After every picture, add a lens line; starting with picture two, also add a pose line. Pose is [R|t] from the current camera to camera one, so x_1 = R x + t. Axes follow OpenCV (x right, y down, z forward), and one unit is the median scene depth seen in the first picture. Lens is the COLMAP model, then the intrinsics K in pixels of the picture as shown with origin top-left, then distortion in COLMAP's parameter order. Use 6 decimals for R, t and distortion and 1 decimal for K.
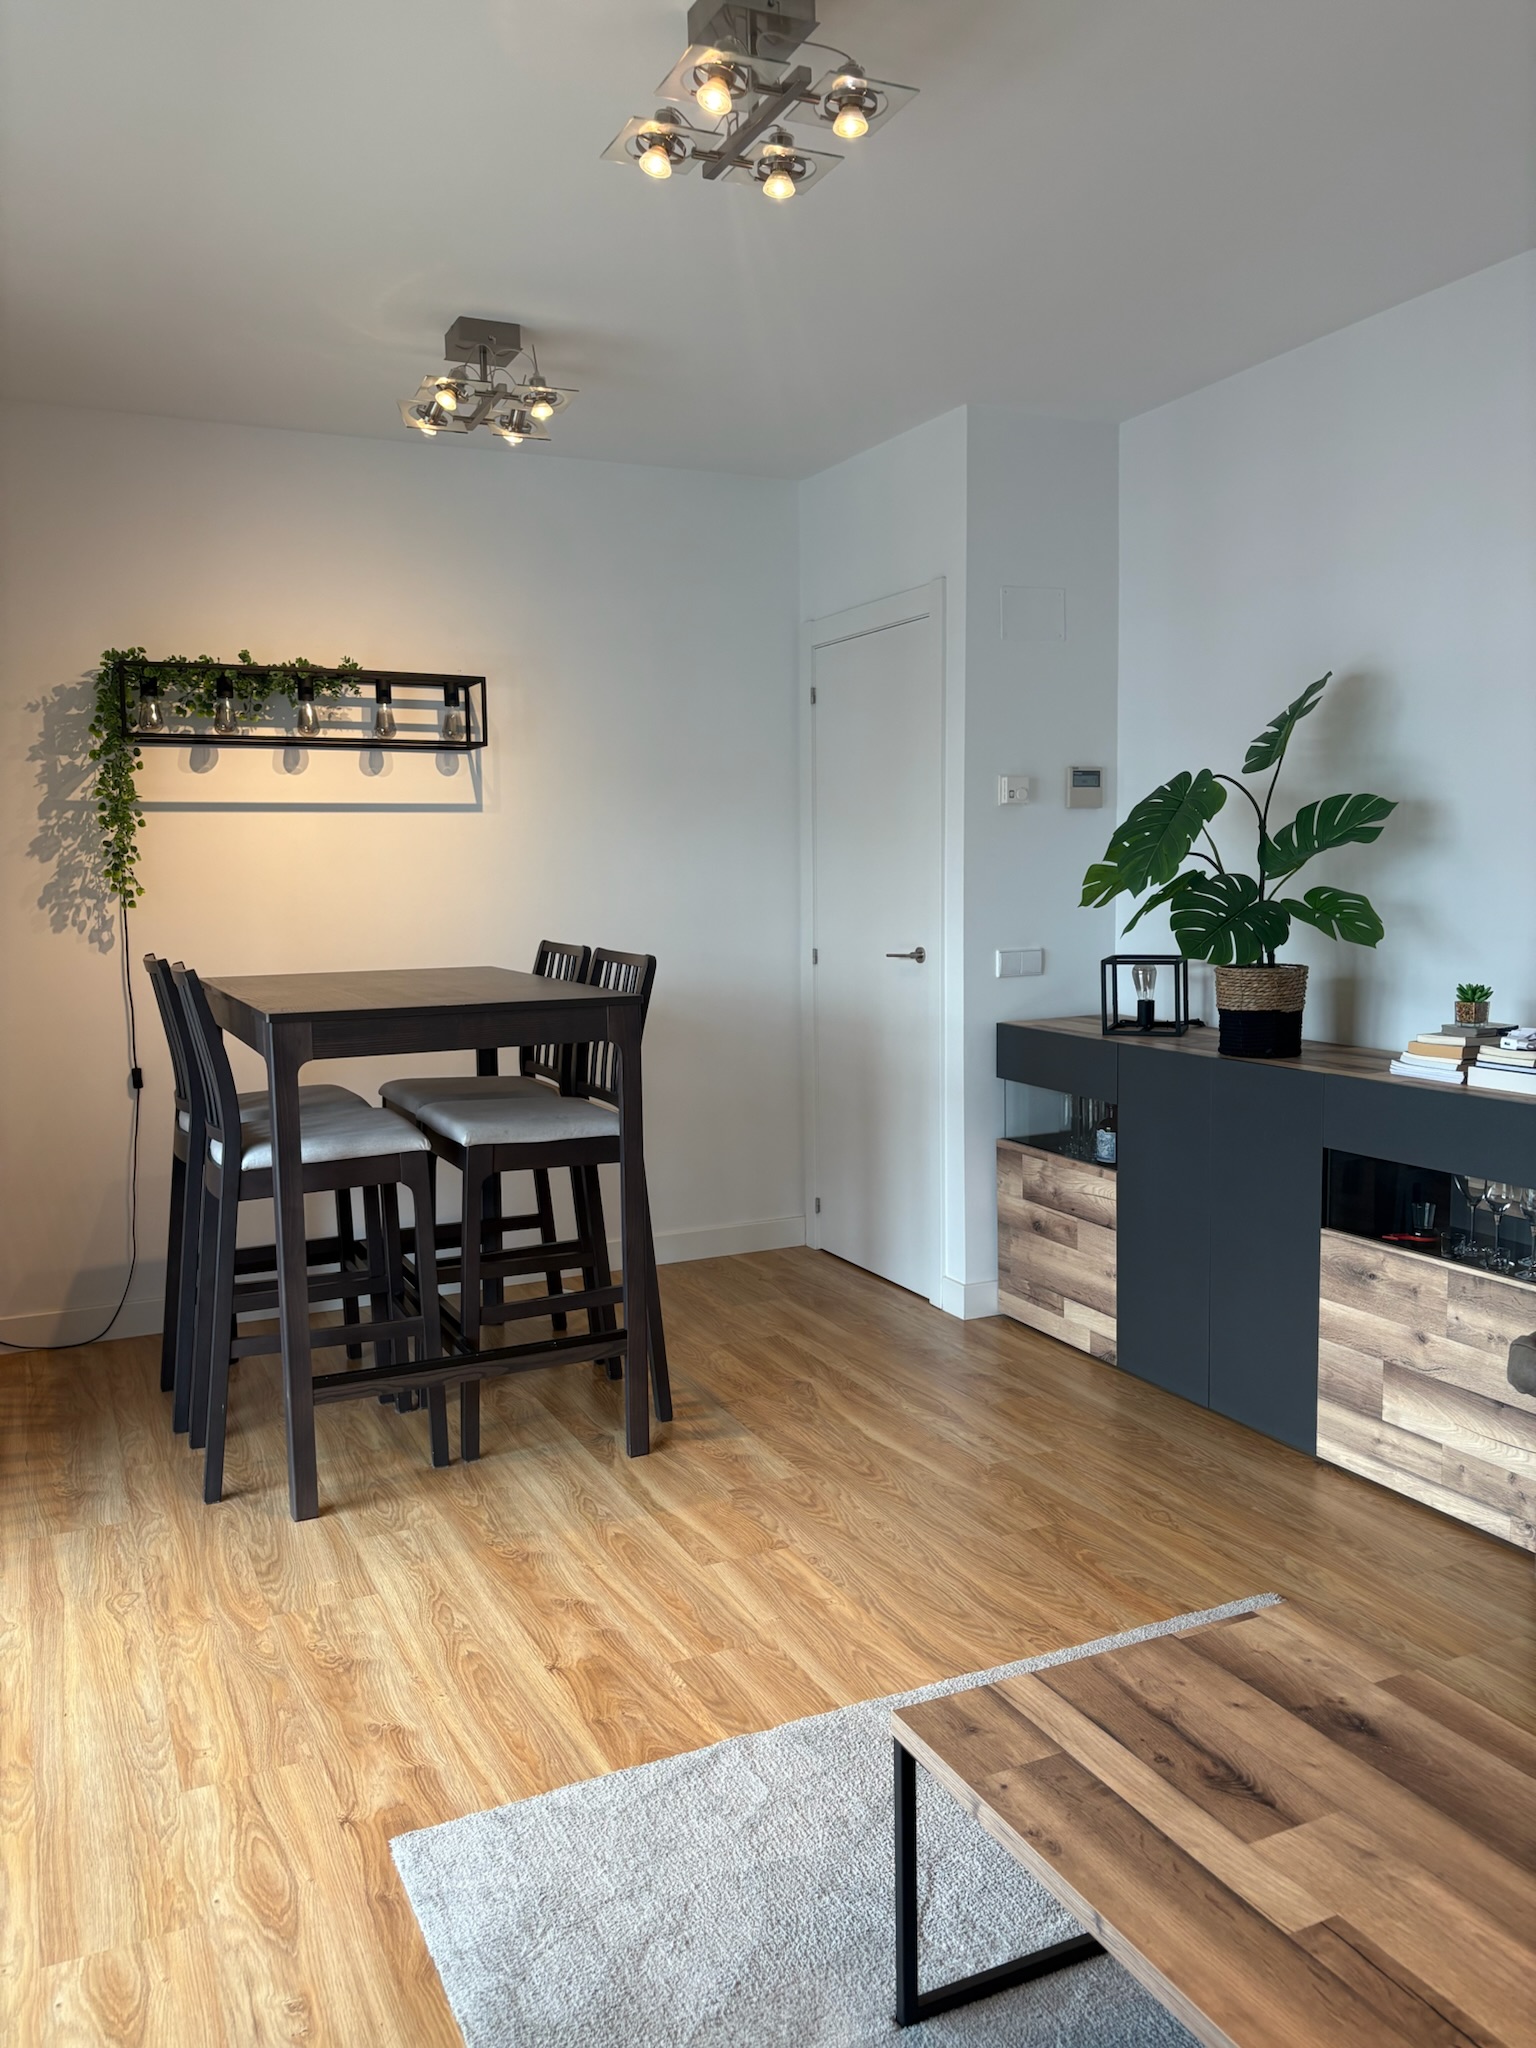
lens RADIAL K [[1540.7, 0, 768.0], [0, 1540.7, 1024.0], [0, 0, 1]] dist [-0.002805, -0.001047]
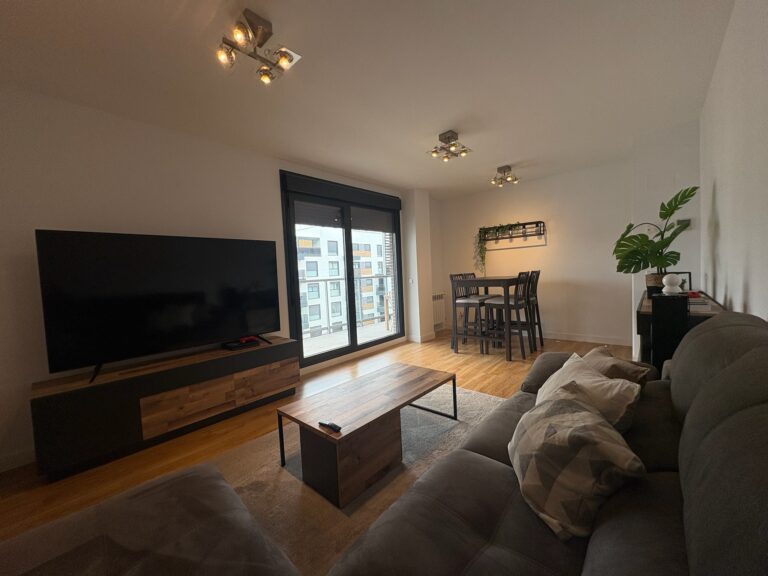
lens RADIAL K [[306.2, 0, 384.0], [0, 306.2, 288.0], [0, 0, 1]] dist [0.001181, 0.000149]
pose [[0.389129, 0.043354, -0.920163, 0.625446], [-0.045449, 0.998579, 0.027829, 0.000317], [0.920061, 0.030992, 0.390546, 0.105966]]
